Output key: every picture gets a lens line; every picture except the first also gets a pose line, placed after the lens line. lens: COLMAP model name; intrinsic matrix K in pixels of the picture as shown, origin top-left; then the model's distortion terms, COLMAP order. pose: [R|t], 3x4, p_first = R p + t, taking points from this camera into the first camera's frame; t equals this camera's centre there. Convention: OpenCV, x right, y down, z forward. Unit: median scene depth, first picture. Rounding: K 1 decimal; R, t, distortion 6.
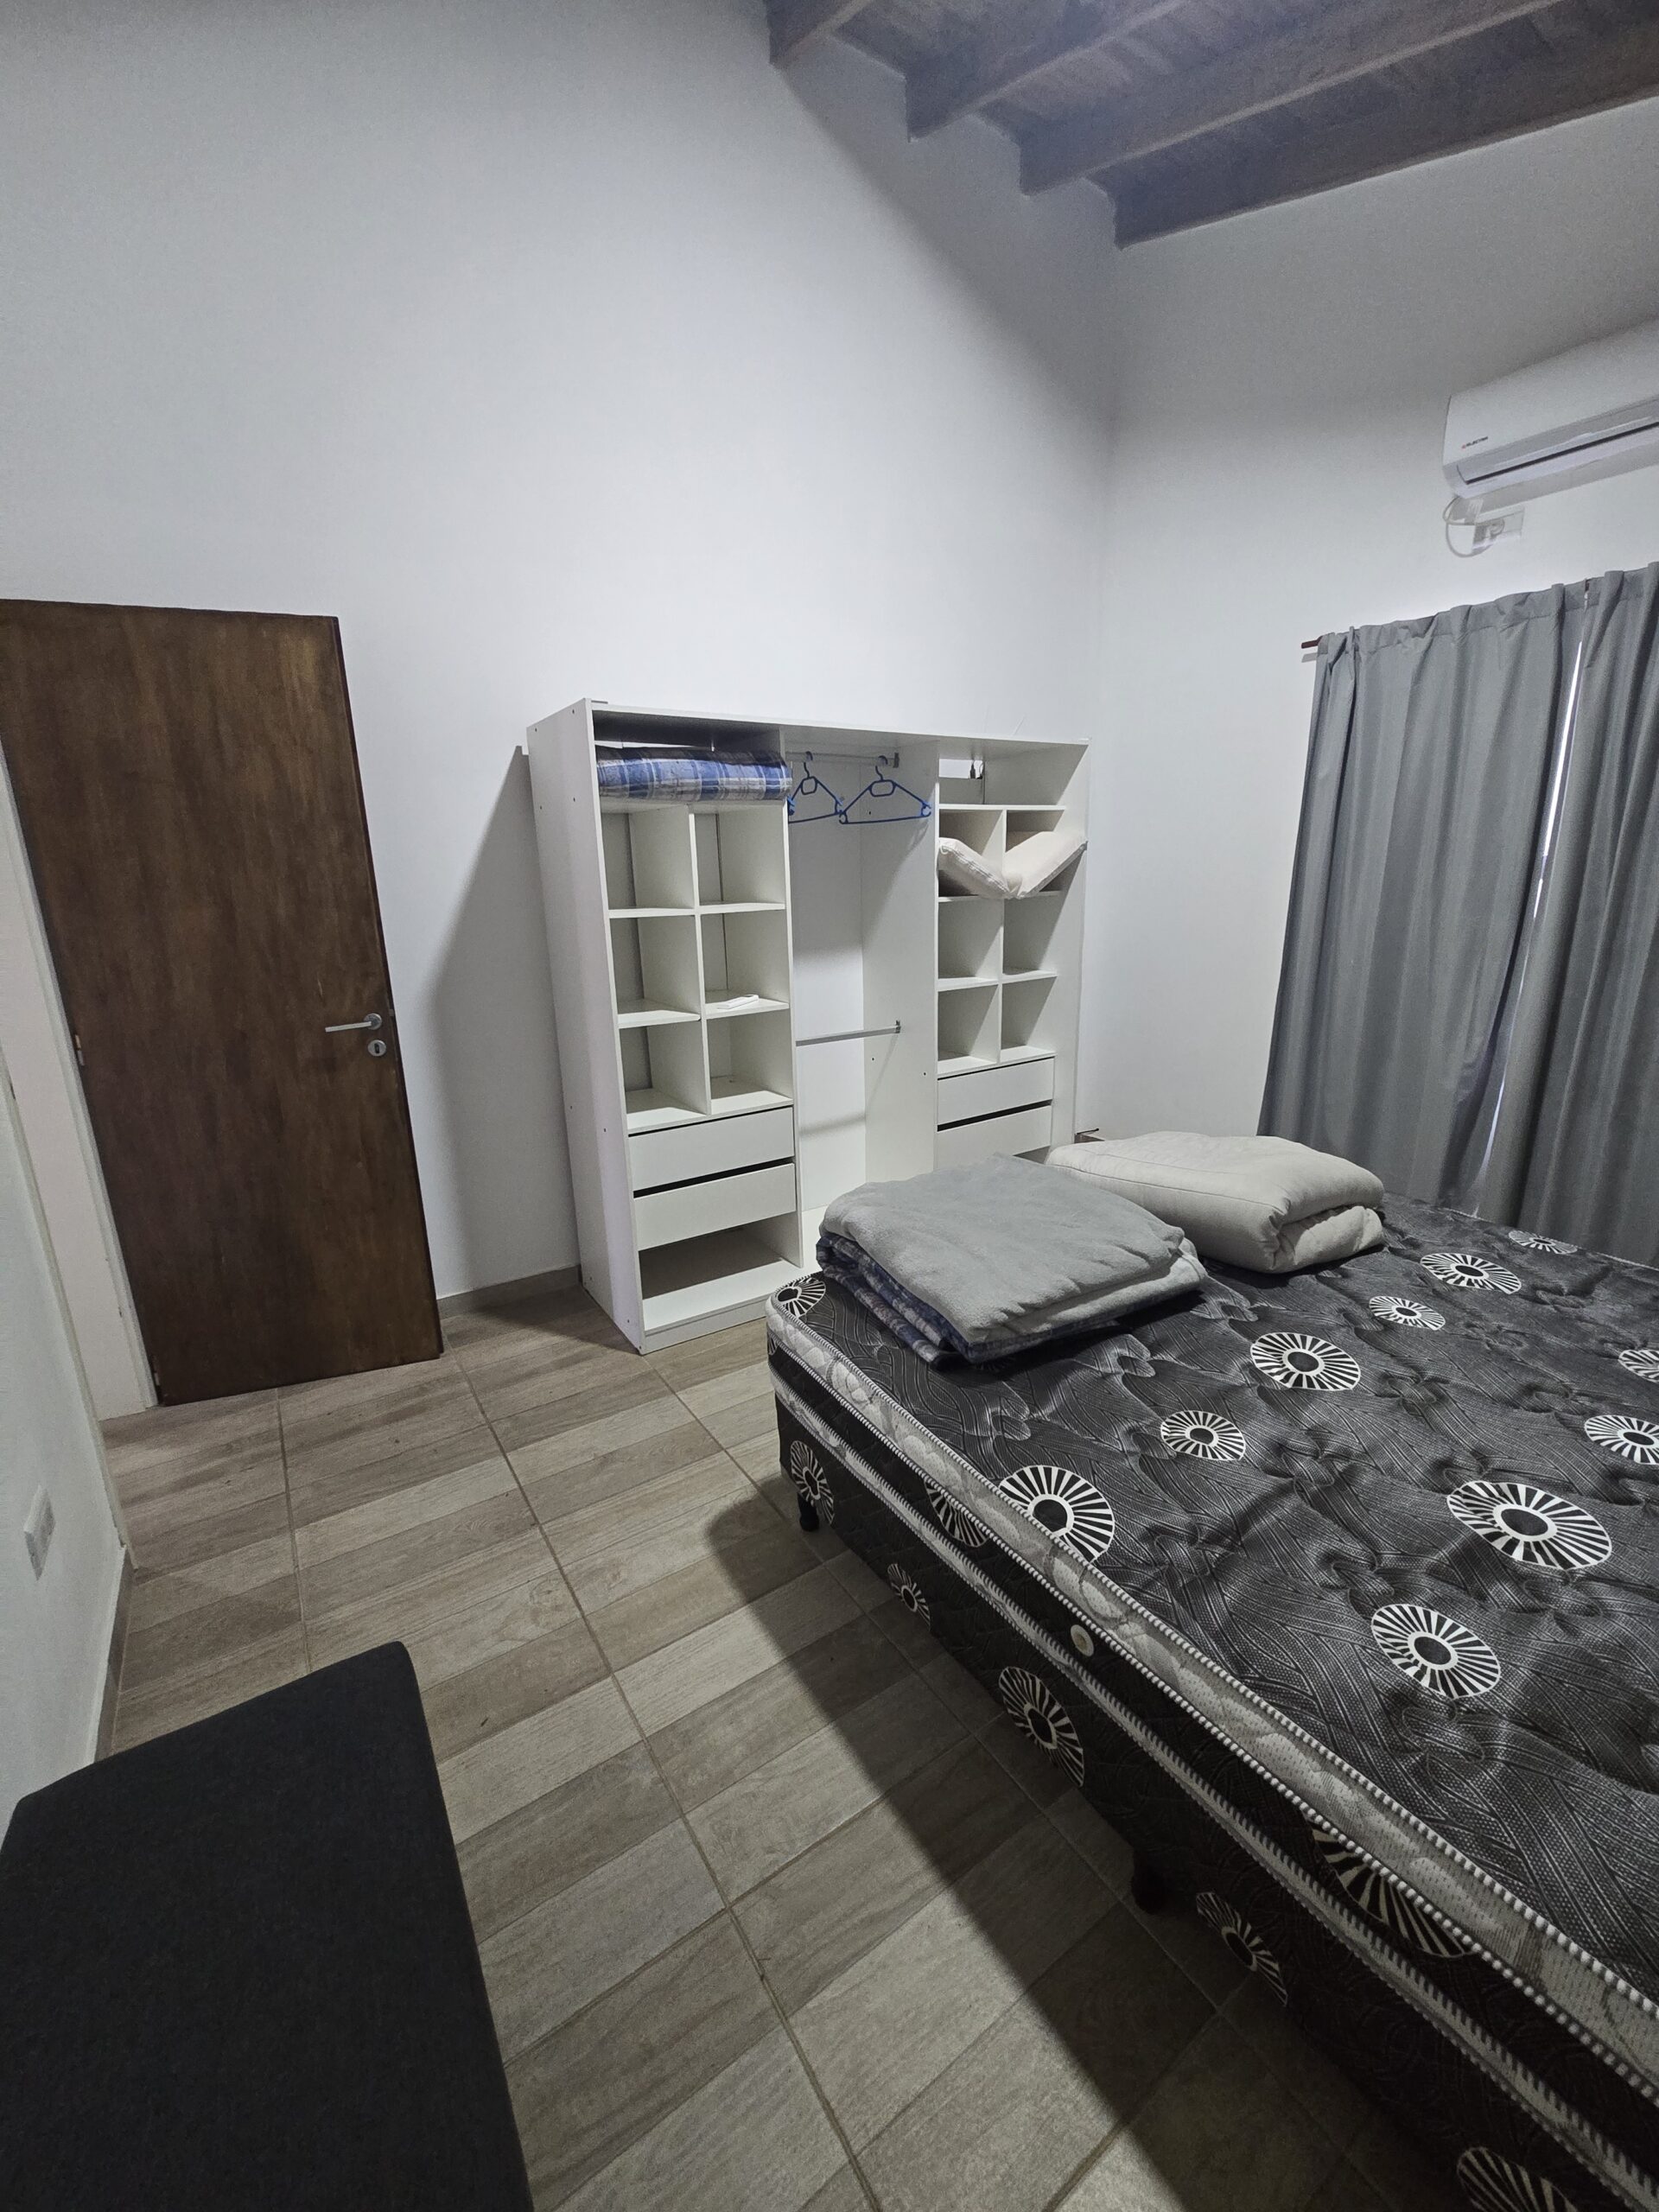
lens RADIAL K [[908.2, 0, 837.1], [0, 908.2, 1102.5], [0, 0, 1]] dist [0.001495, 0.000036]
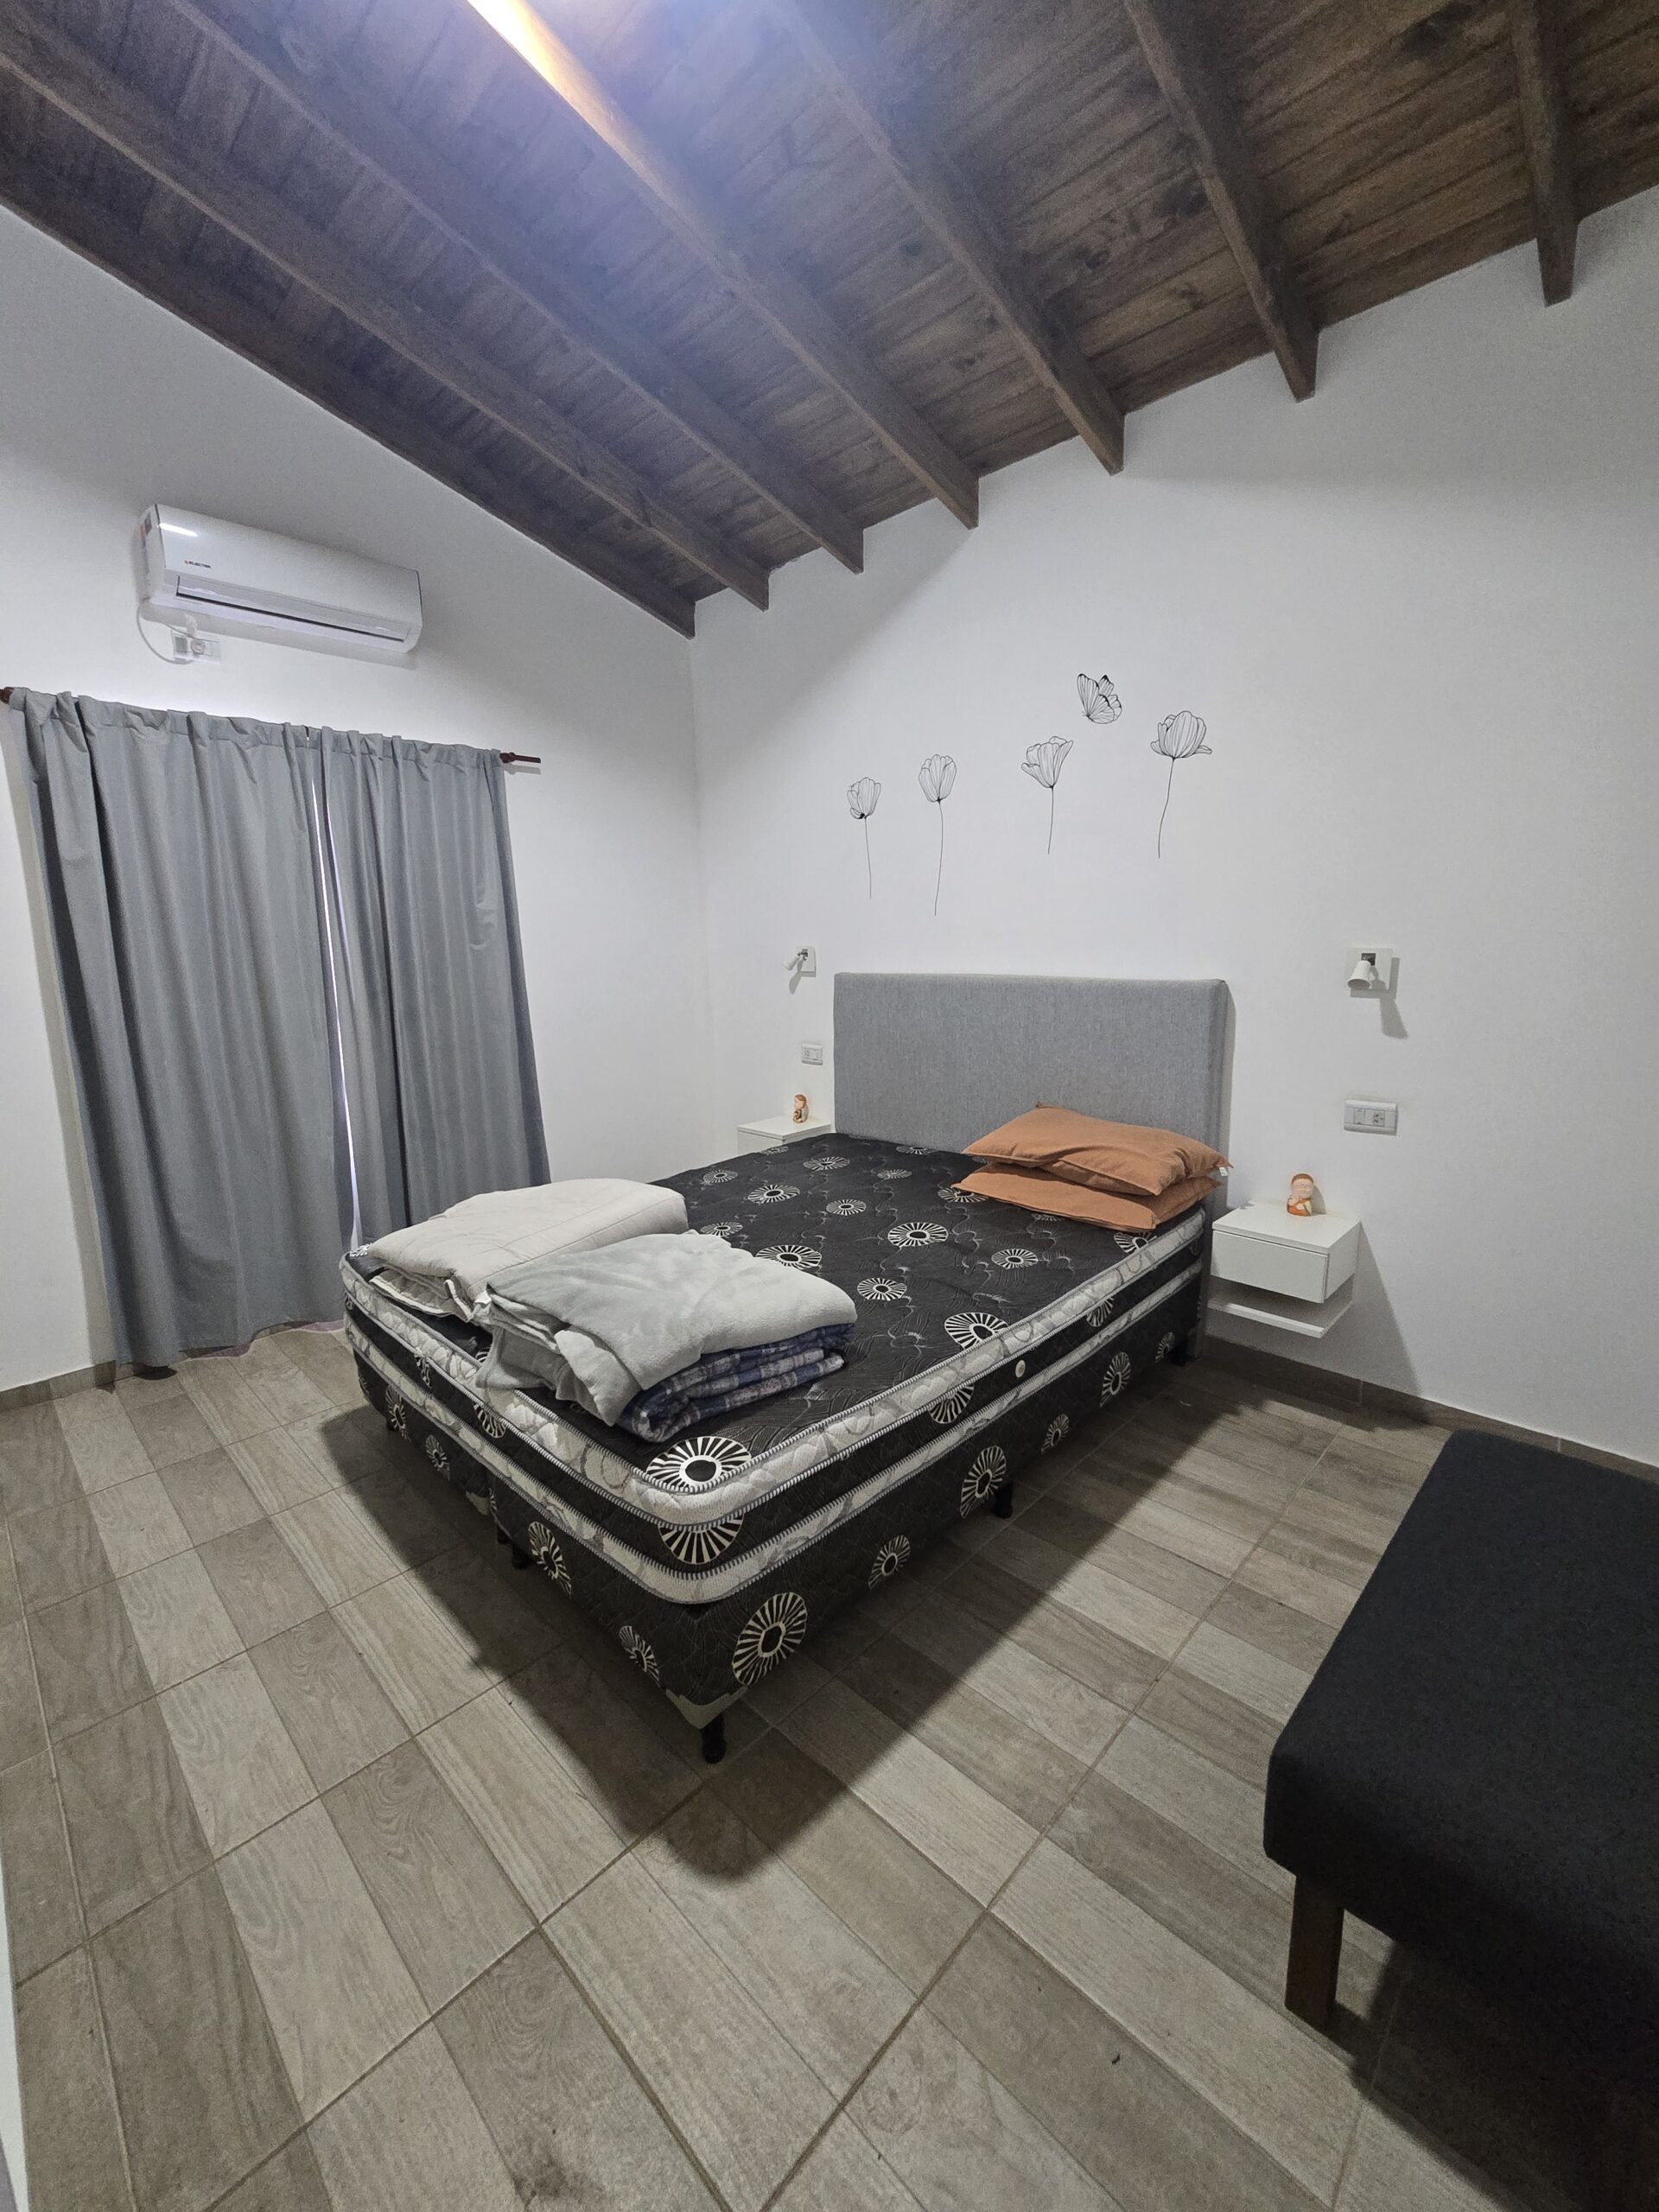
lens RADIAL K [[908.2, 0, 834.1], [0, 908.2, 1100.3], [0, 0, 1]] dist [0.001495, 0.000036]
pose [[-0.216010, -0.155773, 0.963885, -0.891303], [0.277762, 0.936599, 0.213611, -0.253789], [-0.936049, 0.313873, -0.159047, 1.041879]]
